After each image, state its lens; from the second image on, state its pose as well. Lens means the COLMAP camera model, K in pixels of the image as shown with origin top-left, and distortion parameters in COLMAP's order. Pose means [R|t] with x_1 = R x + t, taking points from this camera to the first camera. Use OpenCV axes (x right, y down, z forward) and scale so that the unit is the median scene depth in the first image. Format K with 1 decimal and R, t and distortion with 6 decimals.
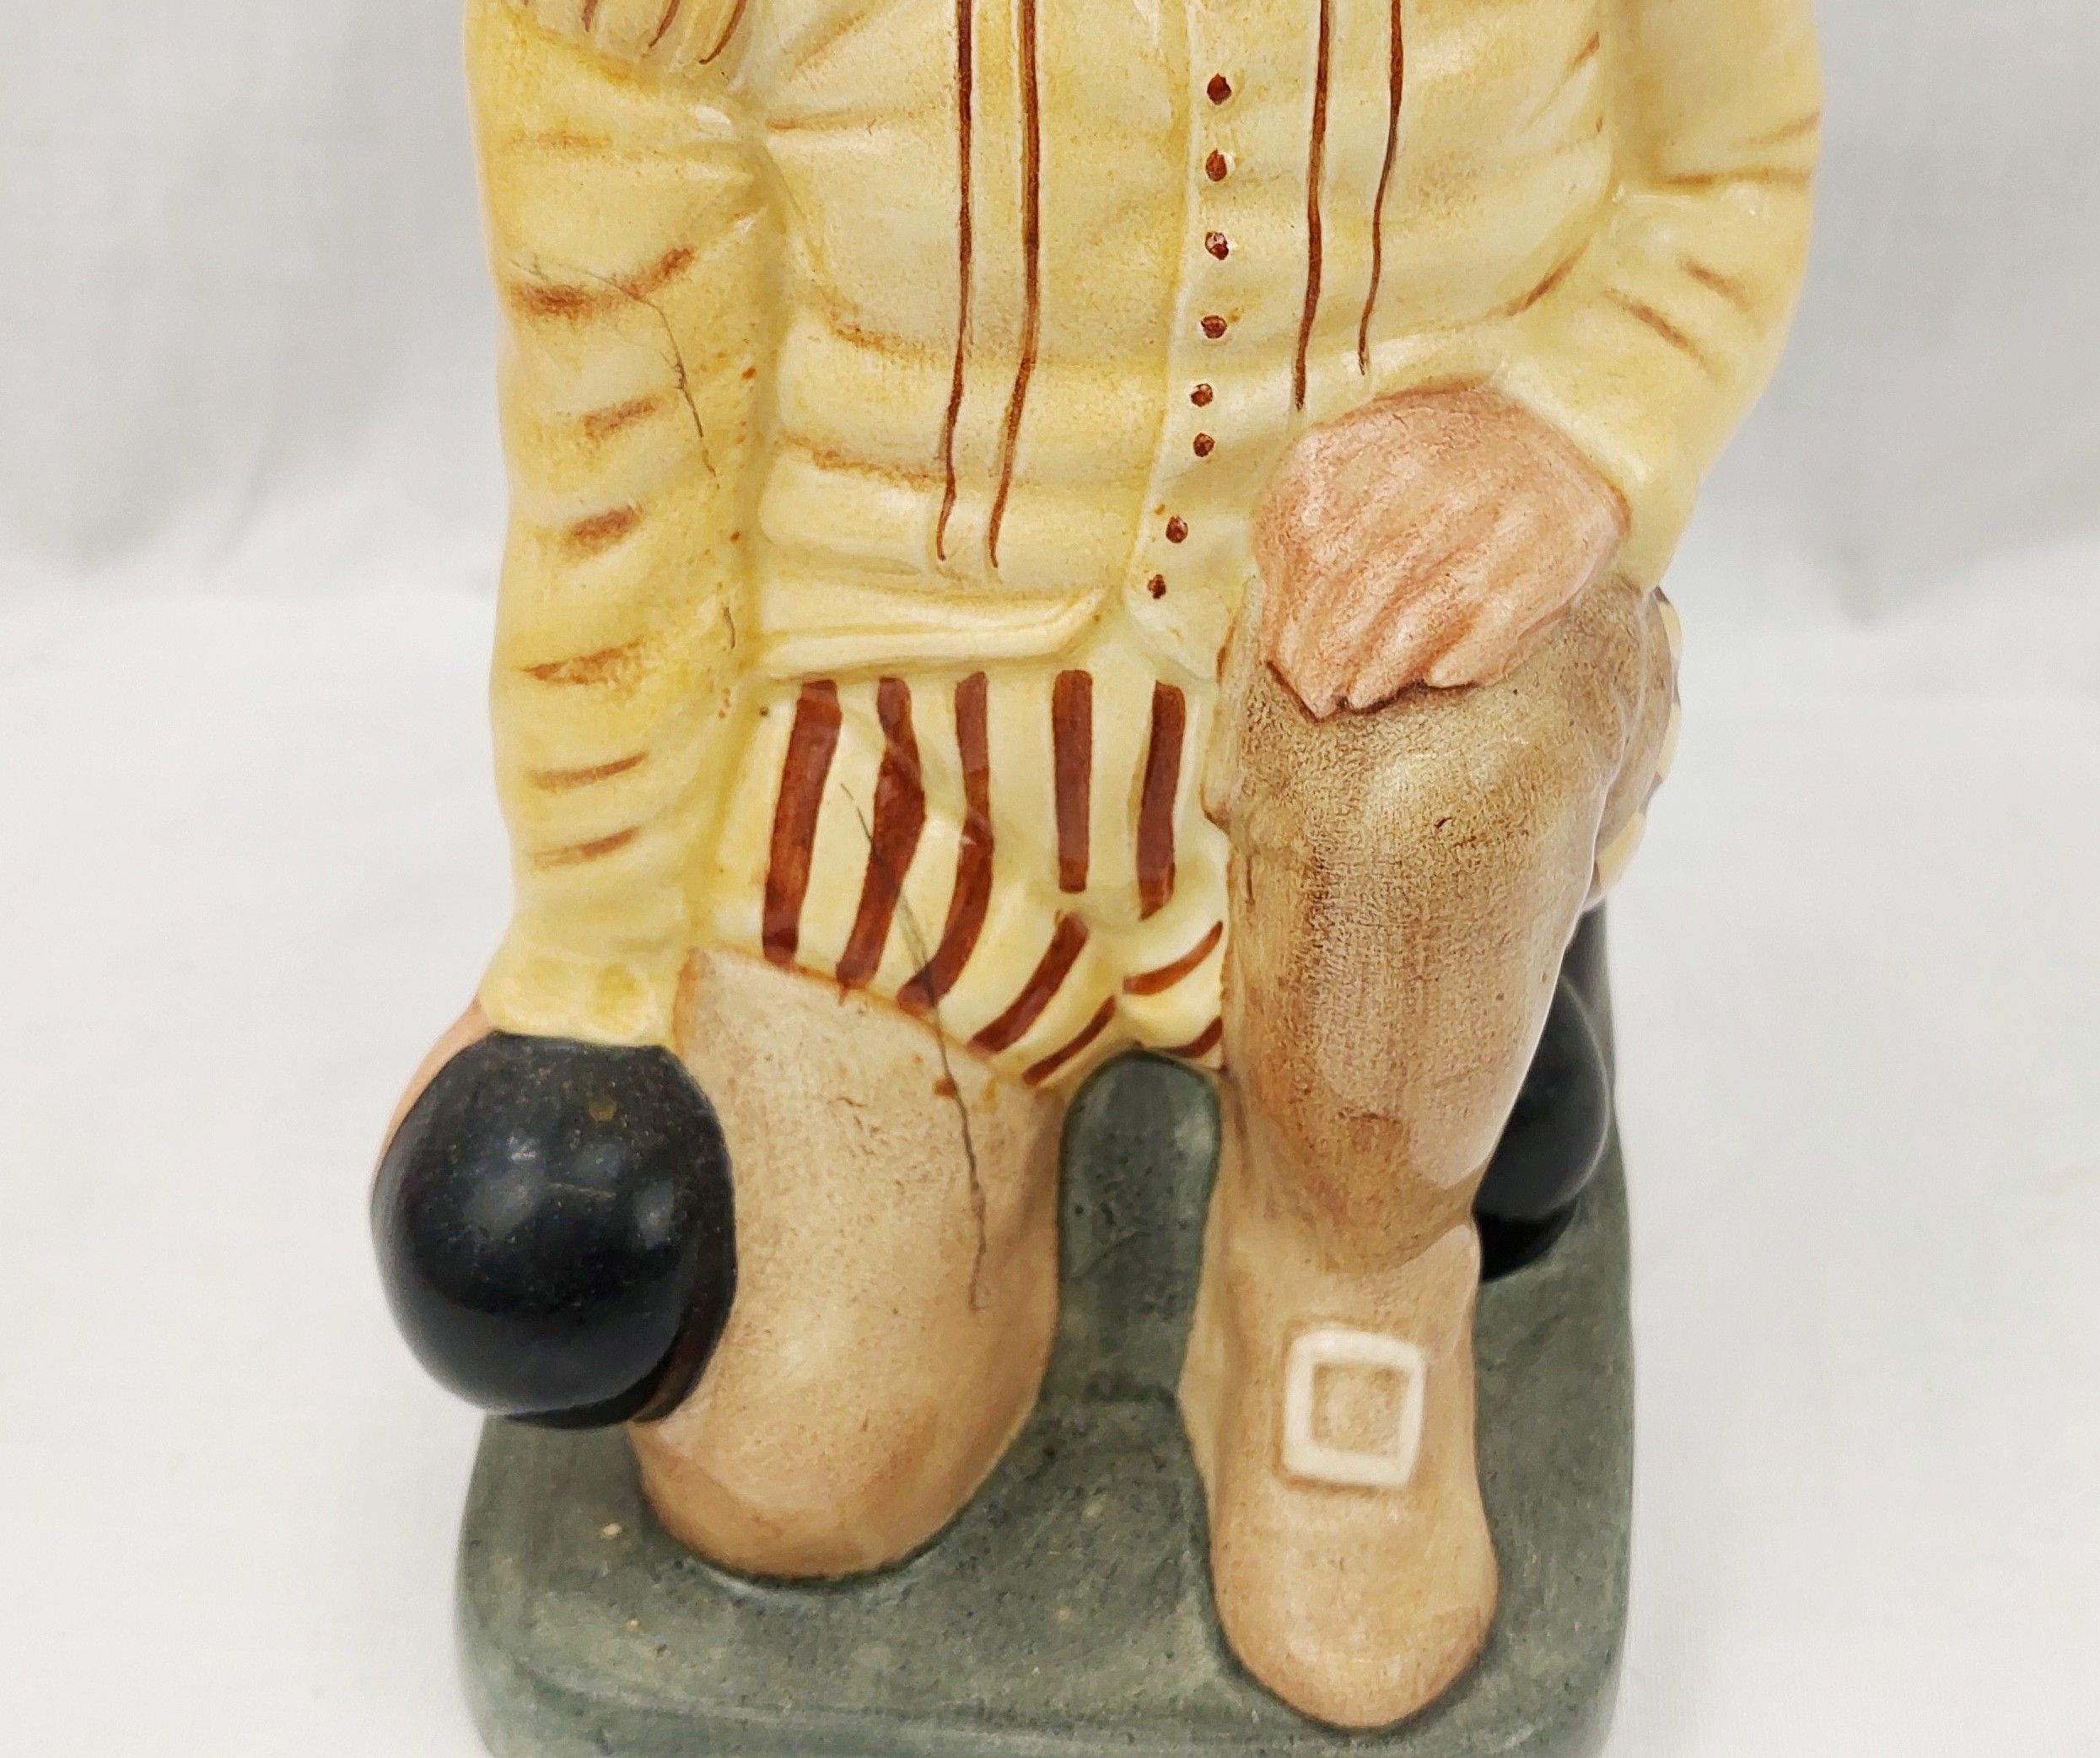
lens RADIAL K [[2678.4, 0, 1143.0], [0, 2678.4, 878.9], [0, 0, 1]] dist [0.244741, -1.323691]
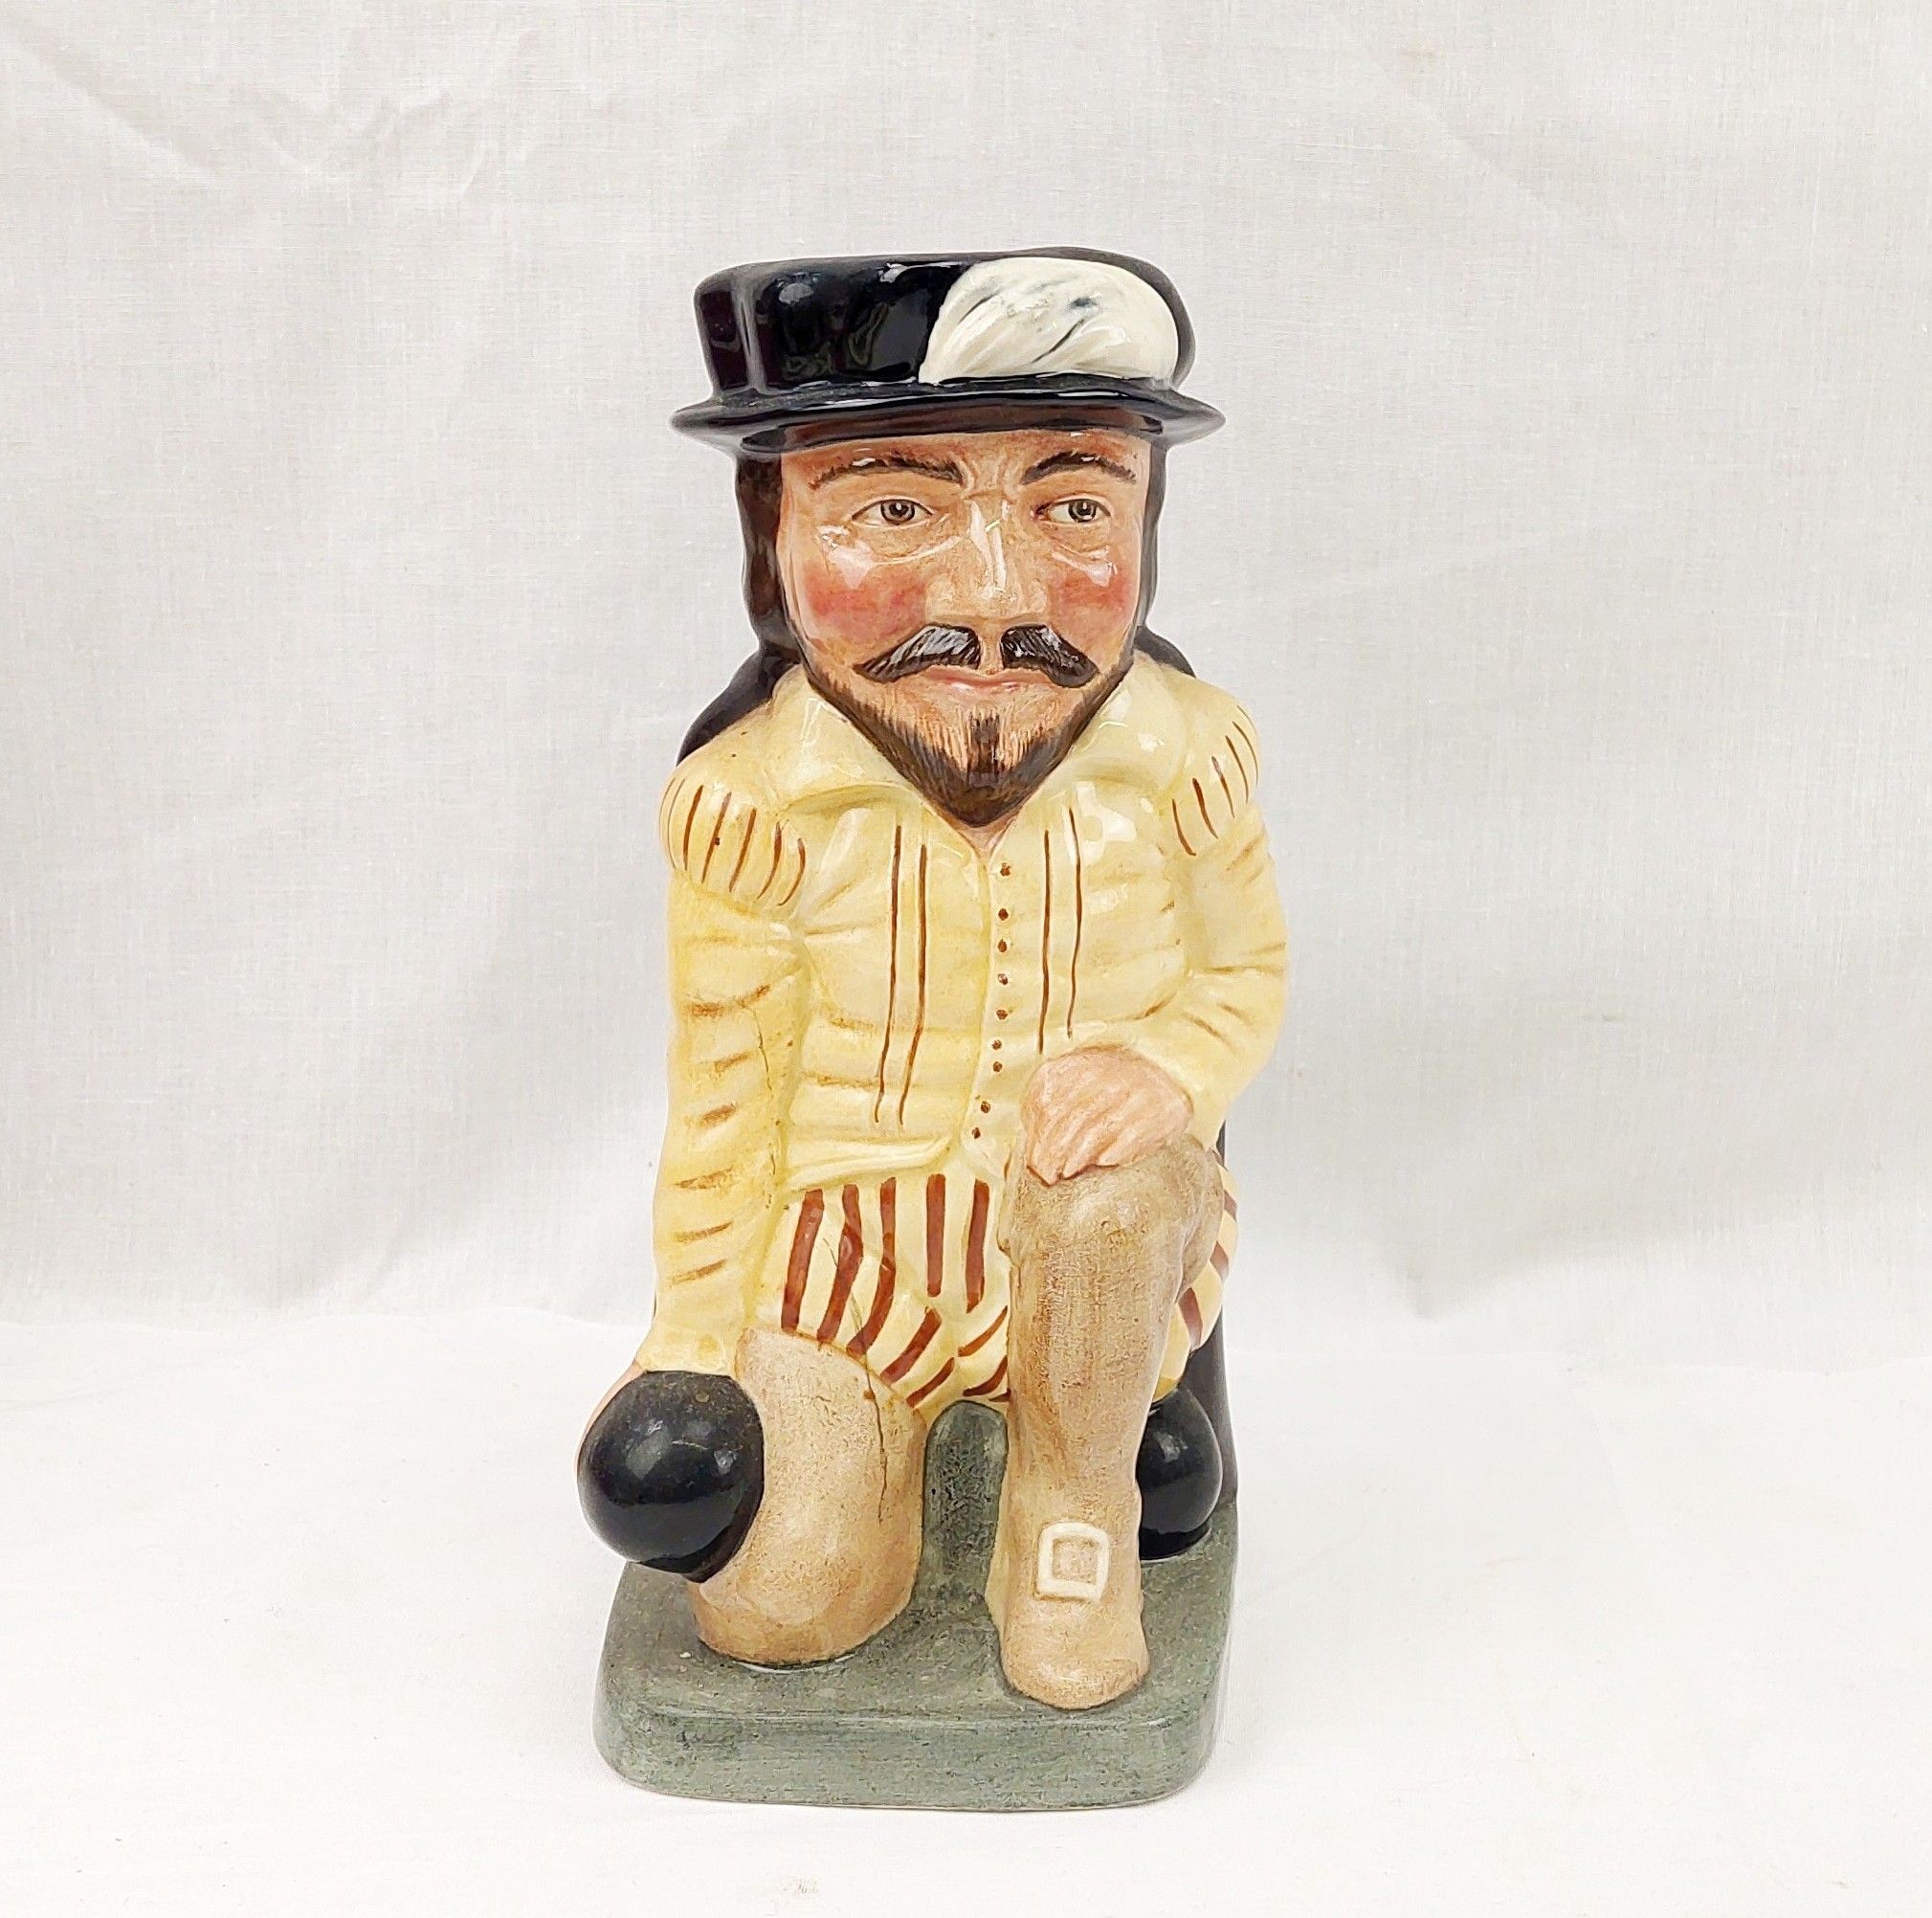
lens RADIAL K [[2164.5, 0, 926.7], [0, 2164.5, 958.8], [0, 0, 1]] dist [-0.247046, 0.003847]
pose [[0.999774, 0.005711, -0.020455, 0.000047], [-0.012104, 0.944645, -0.327870, 0.310530], [0.017450, 0.328044, 0.944501, -0.651815]]
